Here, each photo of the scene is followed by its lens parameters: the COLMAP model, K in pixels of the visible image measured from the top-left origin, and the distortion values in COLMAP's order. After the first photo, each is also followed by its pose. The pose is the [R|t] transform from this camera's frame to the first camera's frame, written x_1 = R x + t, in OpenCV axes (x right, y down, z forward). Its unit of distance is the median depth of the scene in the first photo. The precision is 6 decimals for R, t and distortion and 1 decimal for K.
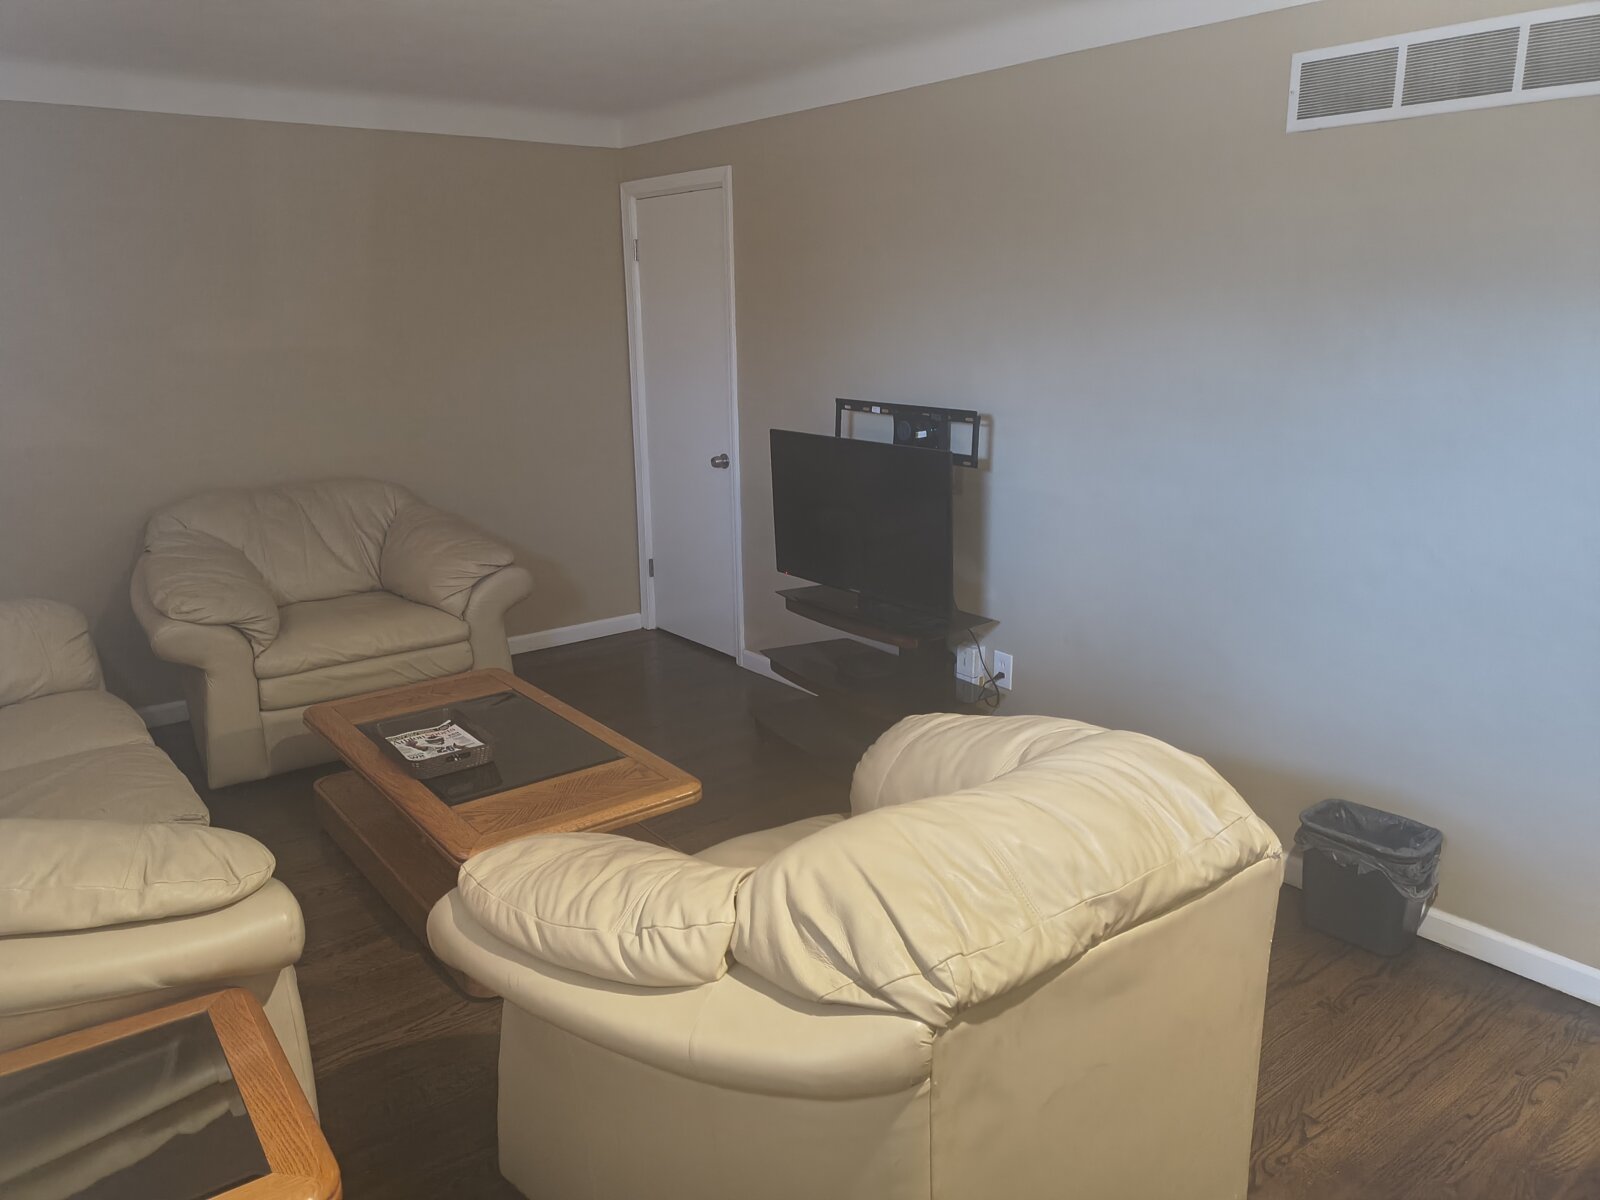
lens RADIAL K [[1168.7, 0, 794.8], [0, 1168.7, 596.3], [0, 0, 1]] dist [0.051067, -0.076597]
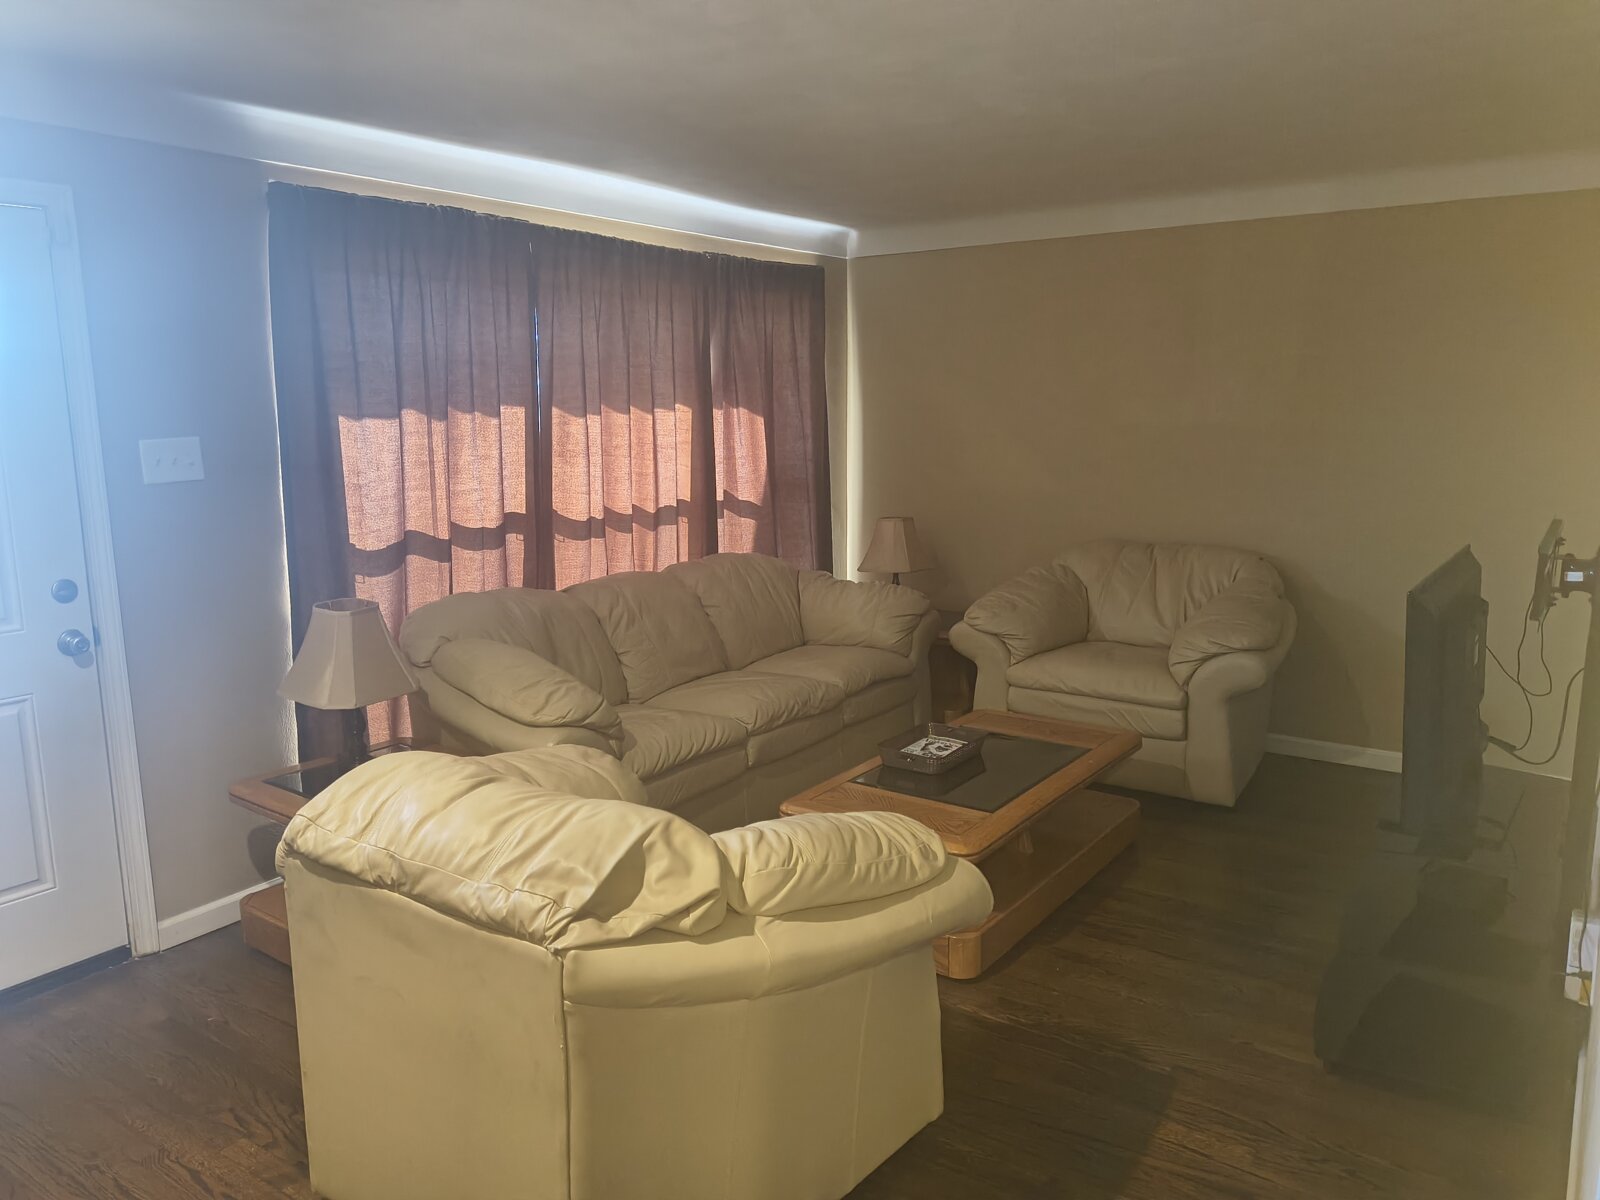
lens RADIAL K [[1168.7, 0, 794.8], [0, 1168.7, 596.3], [0, 0, 1]] dist [0.051067, -0.076597]
pose [[0.293687, 0.173917, -0.939947, 0.730978], [-0.226550, 0.967958, 0.108314, -0.119835], [0.928667, 0.181134, 0.323678, 0.446948]]
